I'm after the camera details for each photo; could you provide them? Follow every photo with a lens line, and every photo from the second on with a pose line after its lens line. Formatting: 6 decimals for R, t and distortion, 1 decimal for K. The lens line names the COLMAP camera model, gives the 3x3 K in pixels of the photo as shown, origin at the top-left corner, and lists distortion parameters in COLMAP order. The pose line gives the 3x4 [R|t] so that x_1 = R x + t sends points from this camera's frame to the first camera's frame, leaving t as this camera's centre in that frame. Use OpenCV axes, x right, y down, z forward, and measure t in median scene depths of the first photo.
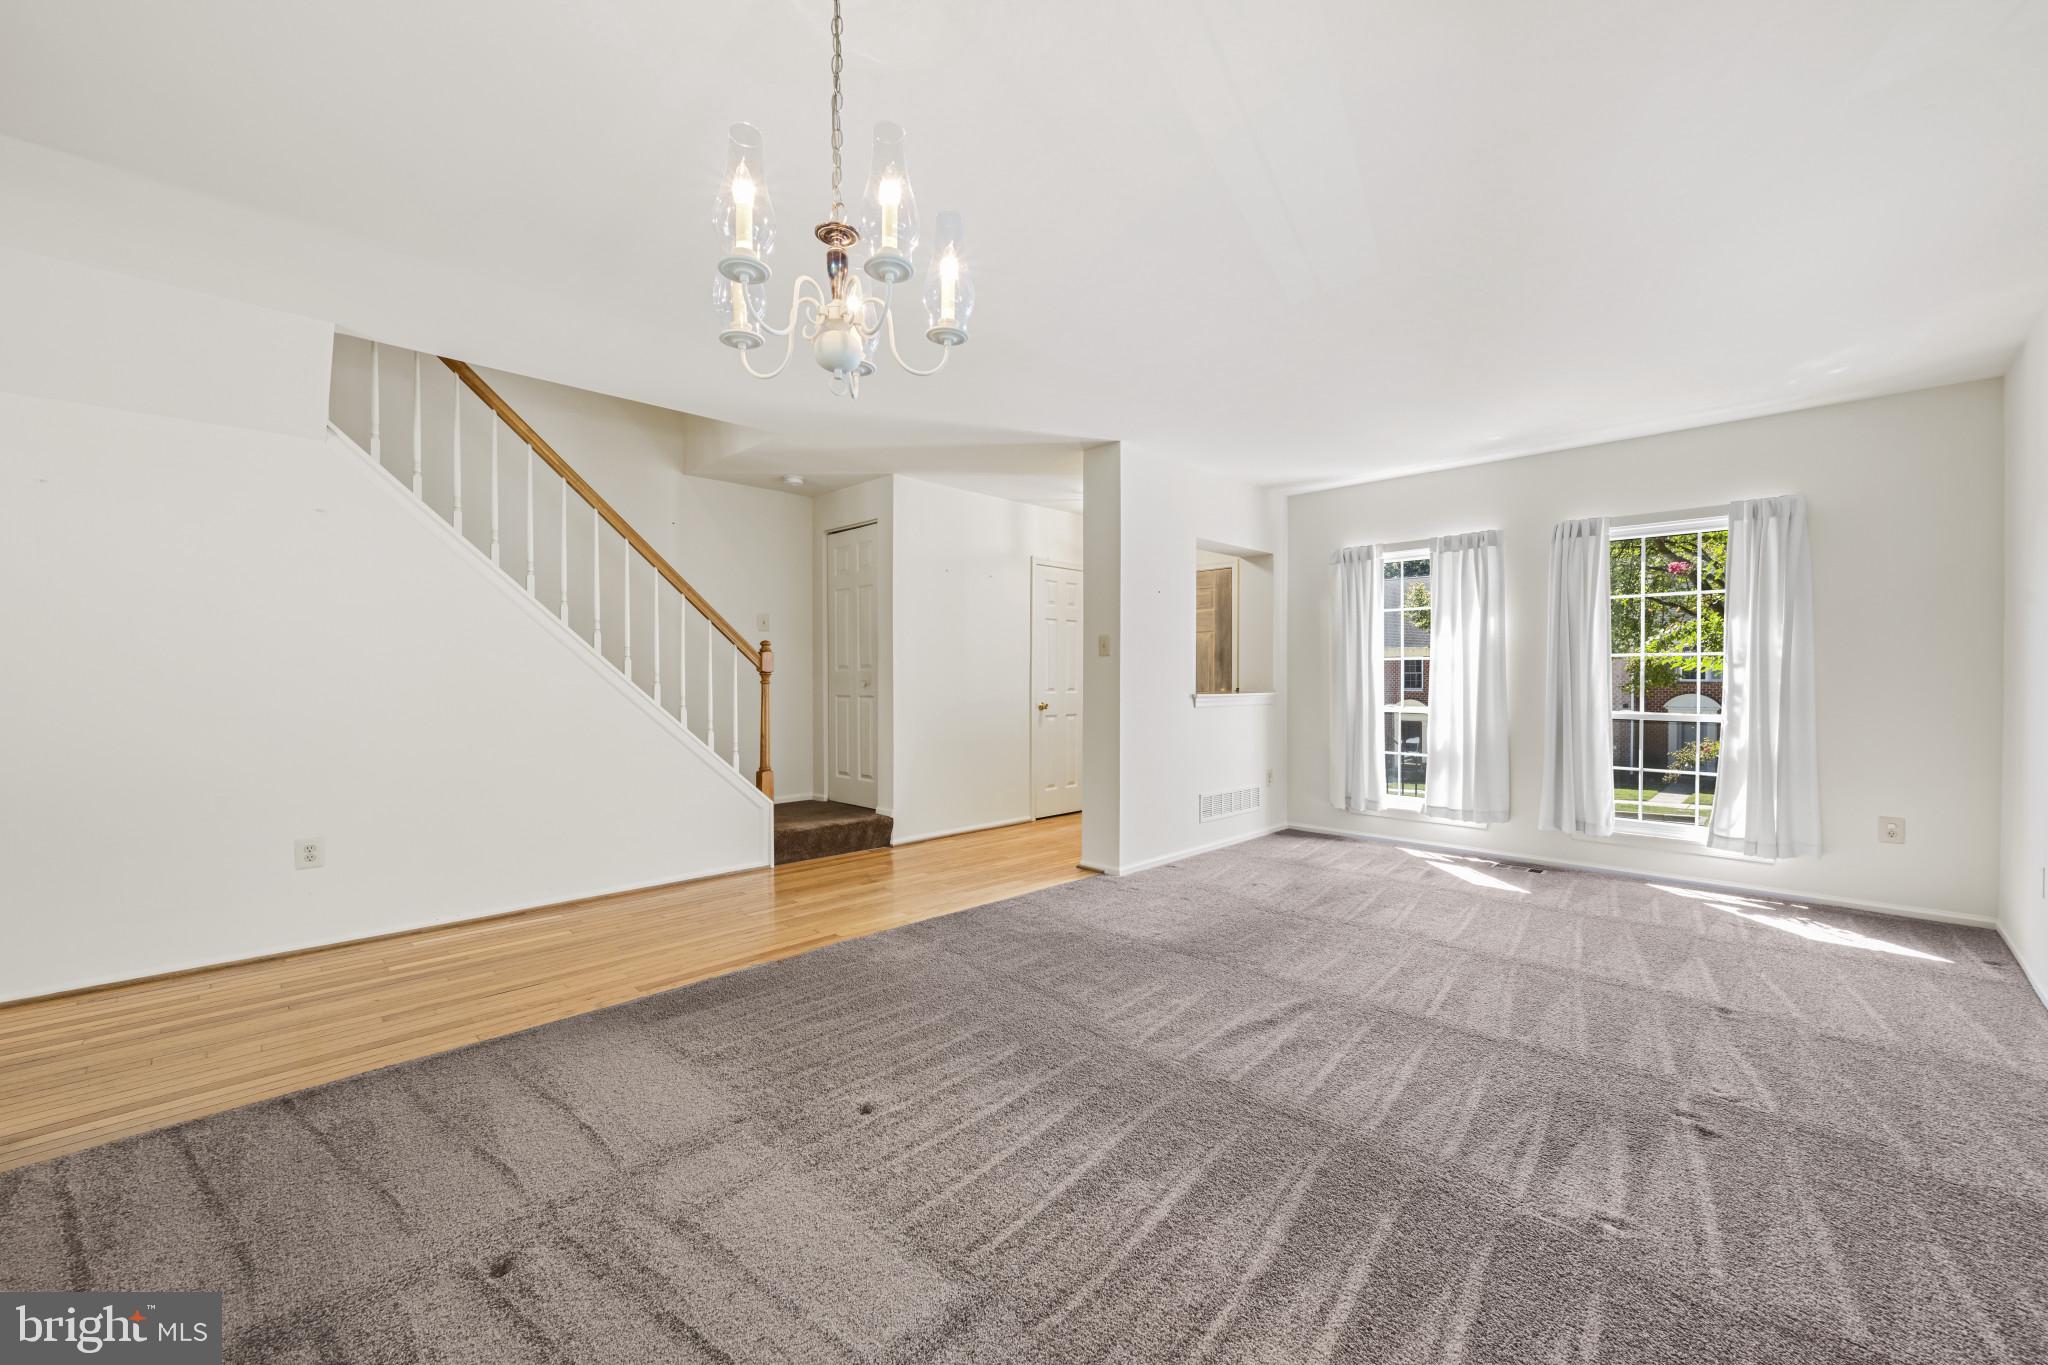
lens RADIAL K [[802.0, 0, 1017.1], [0, 802.0, 673.5], [0, 0, 1]] dist [0.001633, 0.000148]
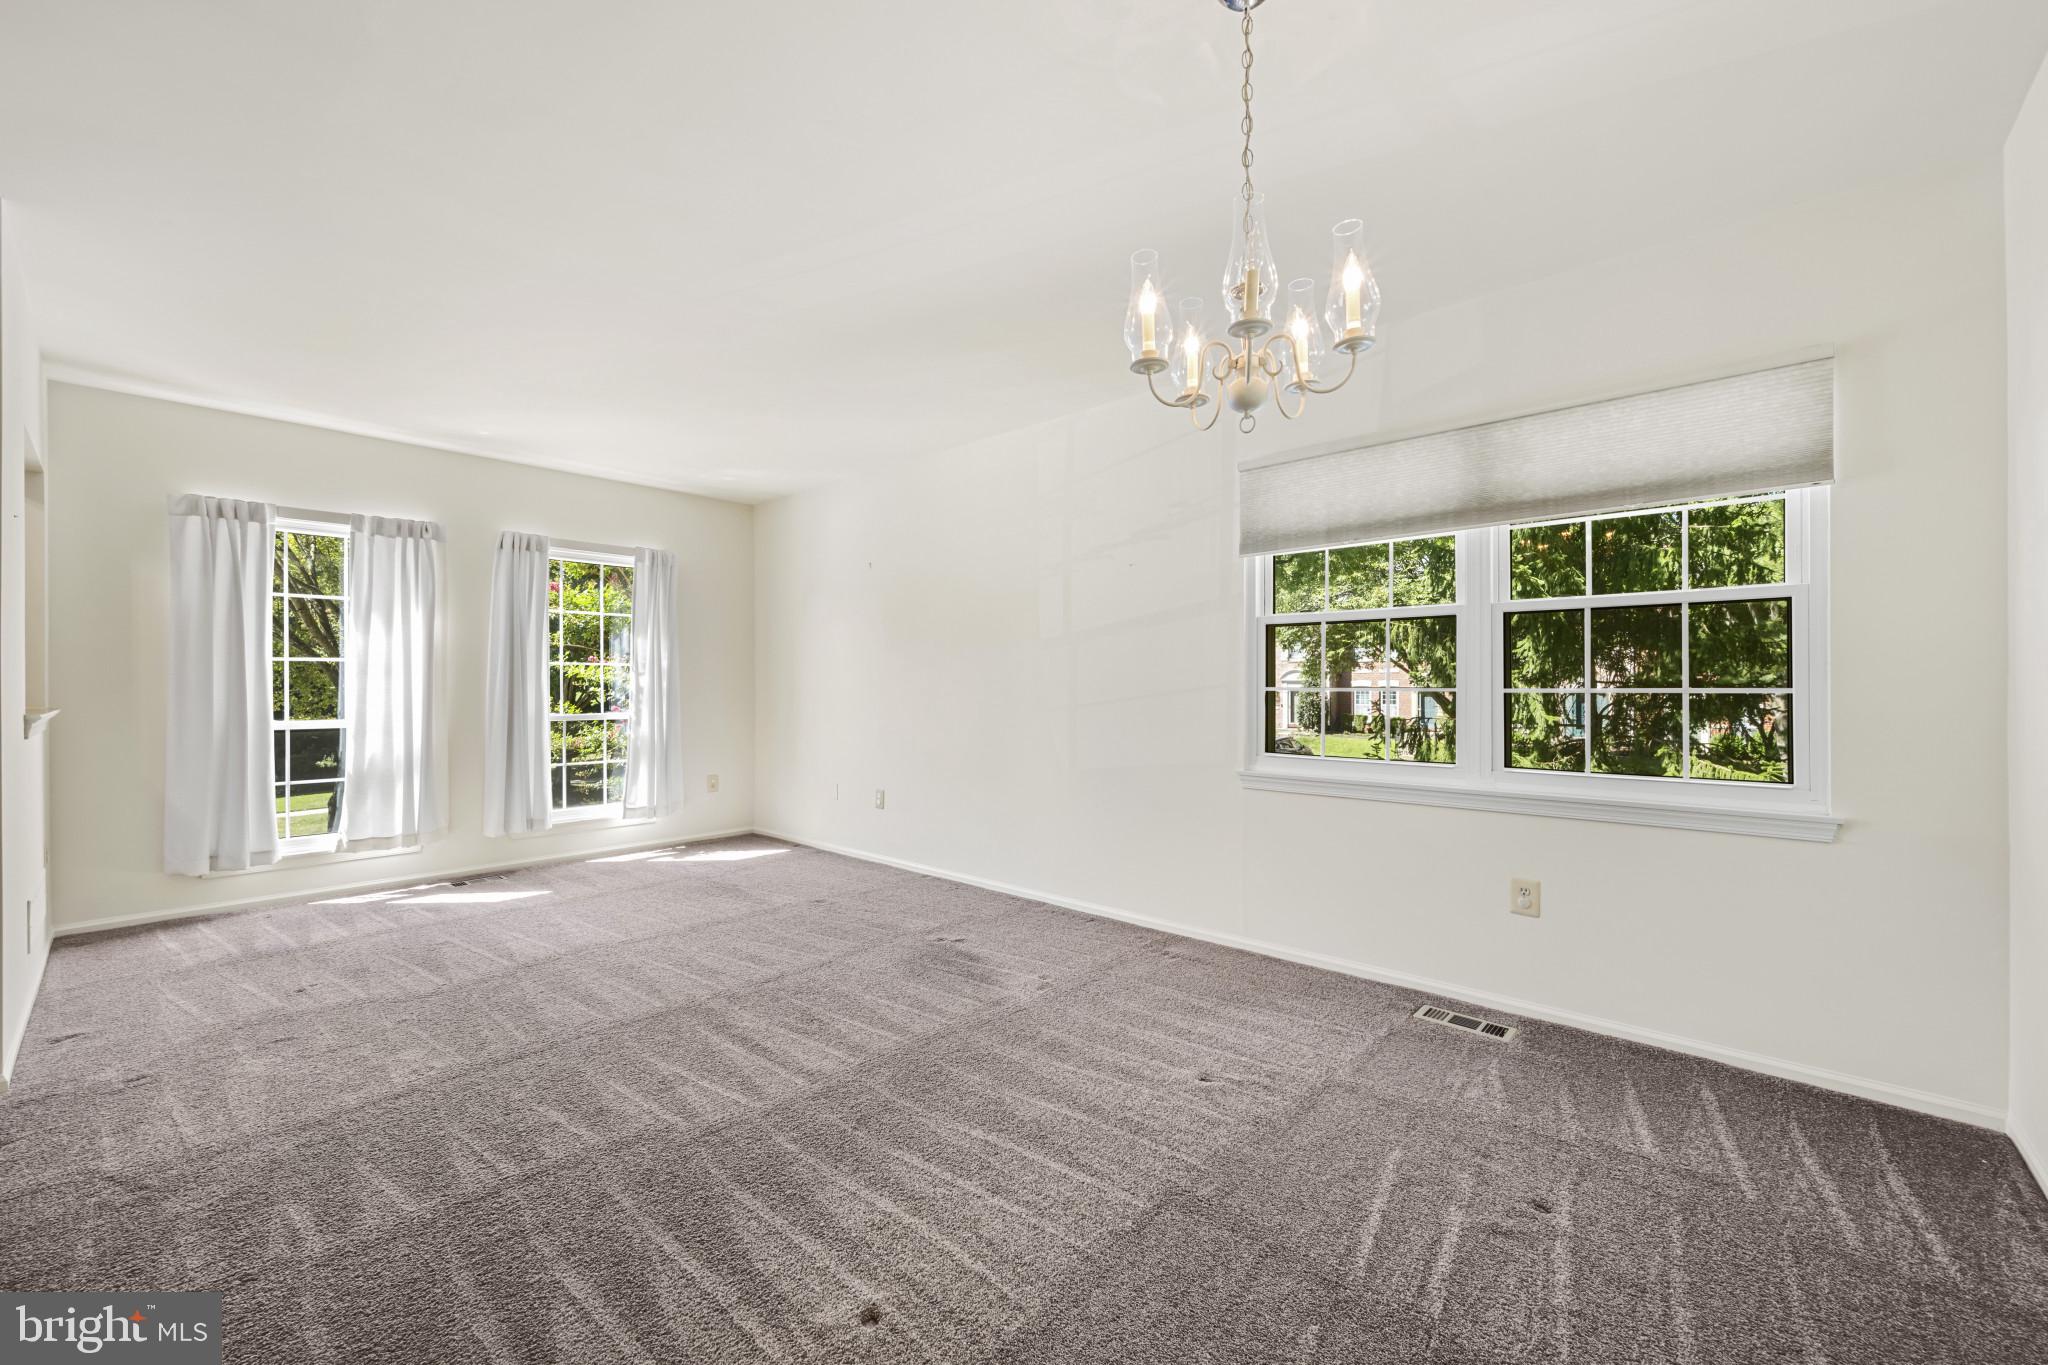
lens RADIAL K [[811.2, 0, 1026.3], [0, 811.2, 683.6], [0, 0, 1]] dist [0.001198, 0.000013]
pose [[-0.055075, -0.001076, 0.998482, -0.440623], [-0.004887, 0.999988, 0.000808, 0.001125], [-0.998470, -0.004835, -0.055080, 0.449092]]
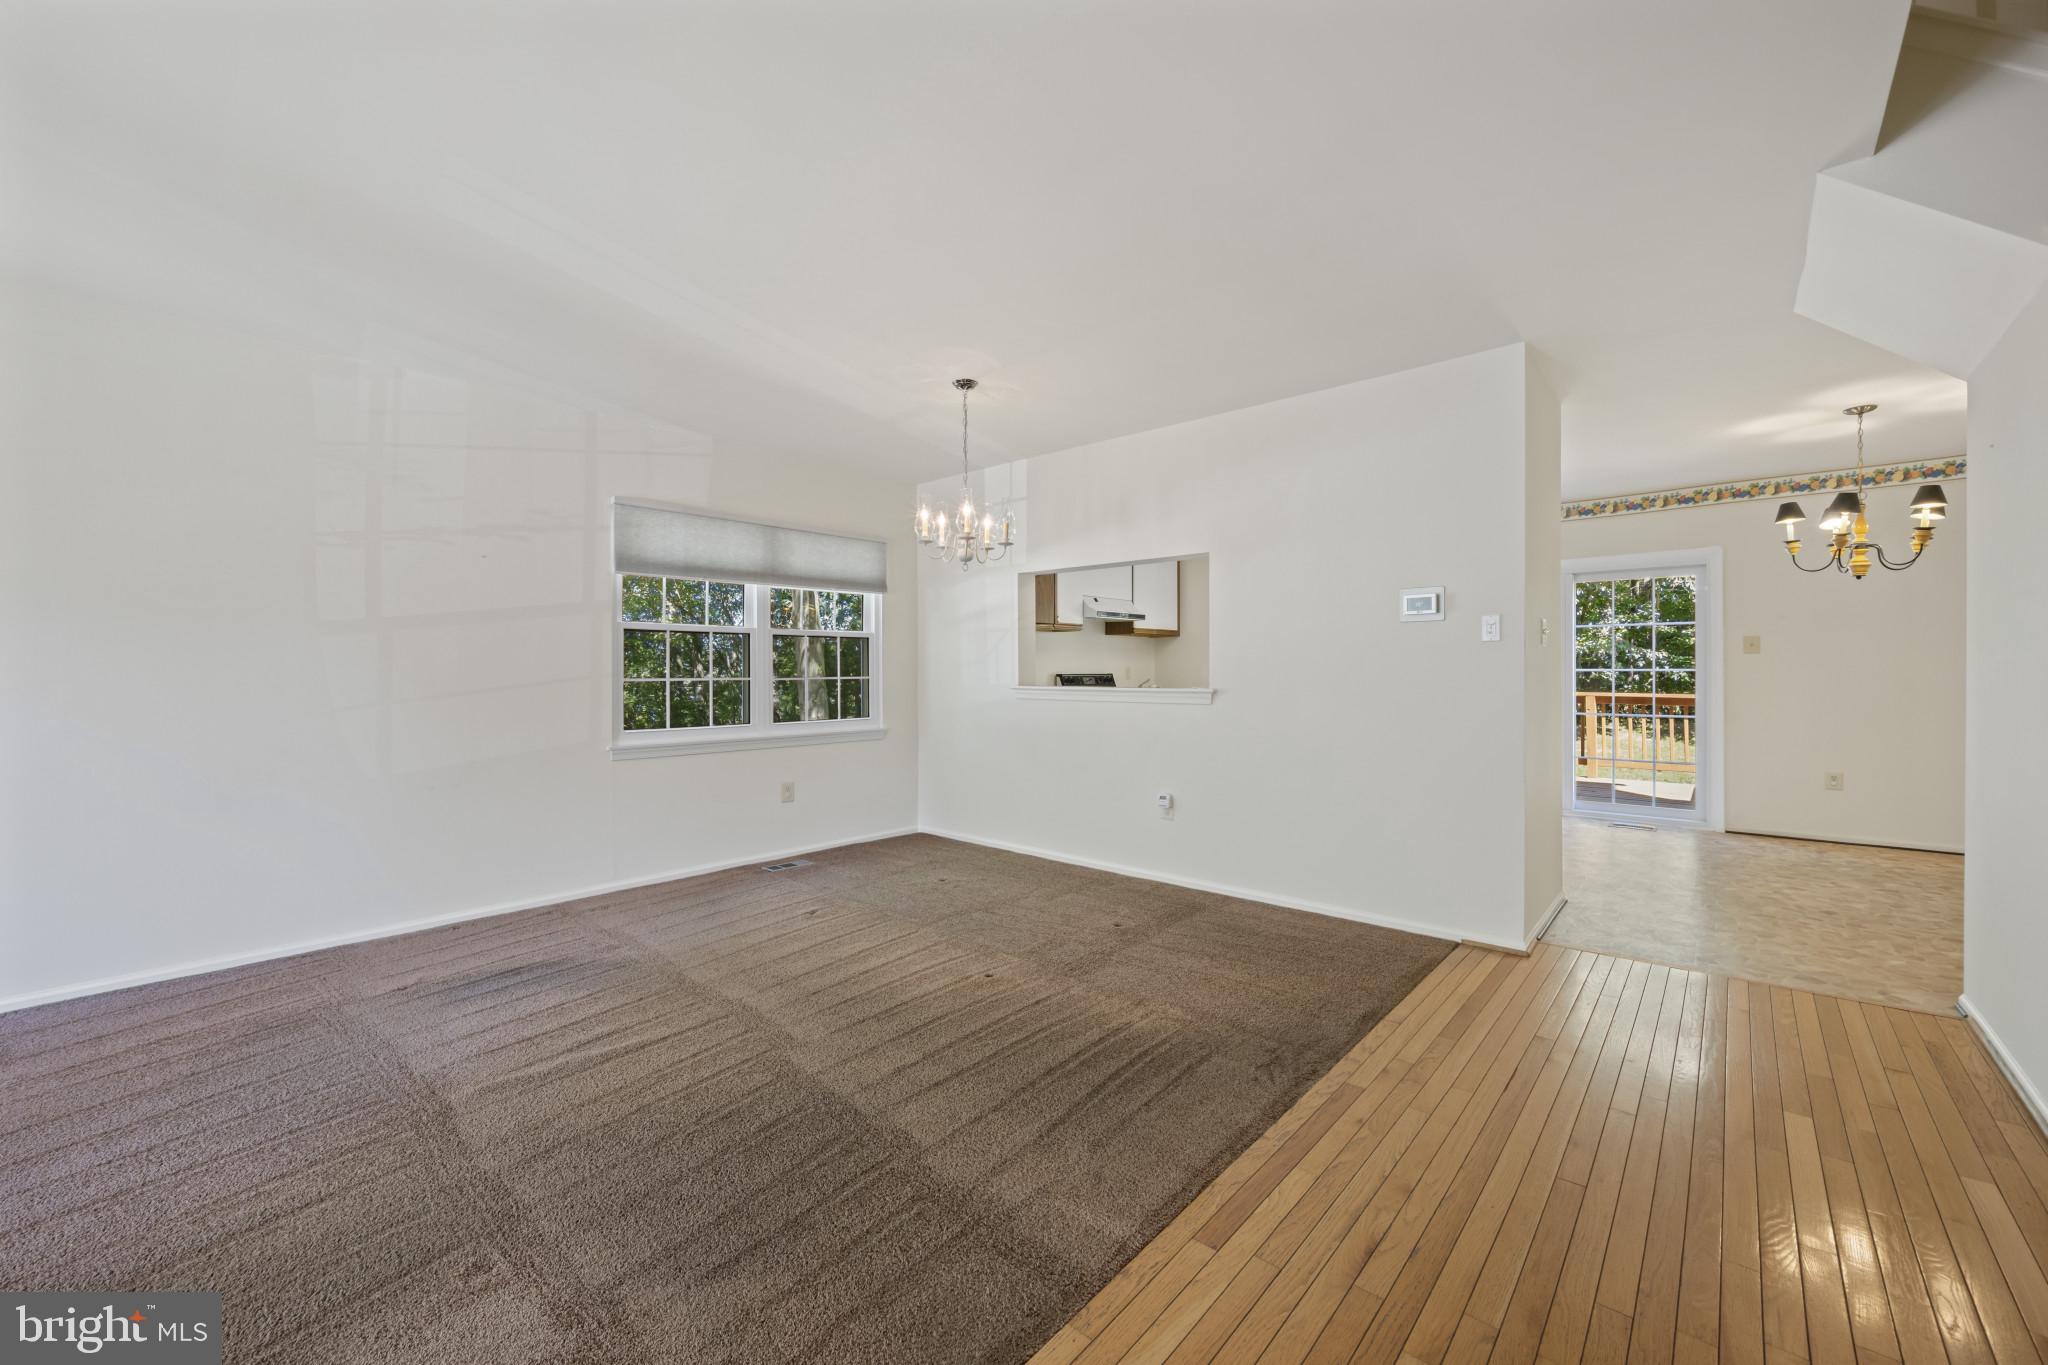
lens RADIAL K [[802.0, 0, 1017.1], [0, 802.0, 673.5], [0, 0, 1]] dist [0.001633, 0.000148]
pose [[-0.997936, -0.001978, -0.064192, -0.068548], [-0.001855, 0.999996, -0.001974, -0.001034], [0.064195, -0.001851, -0.997936, 1.213725]]
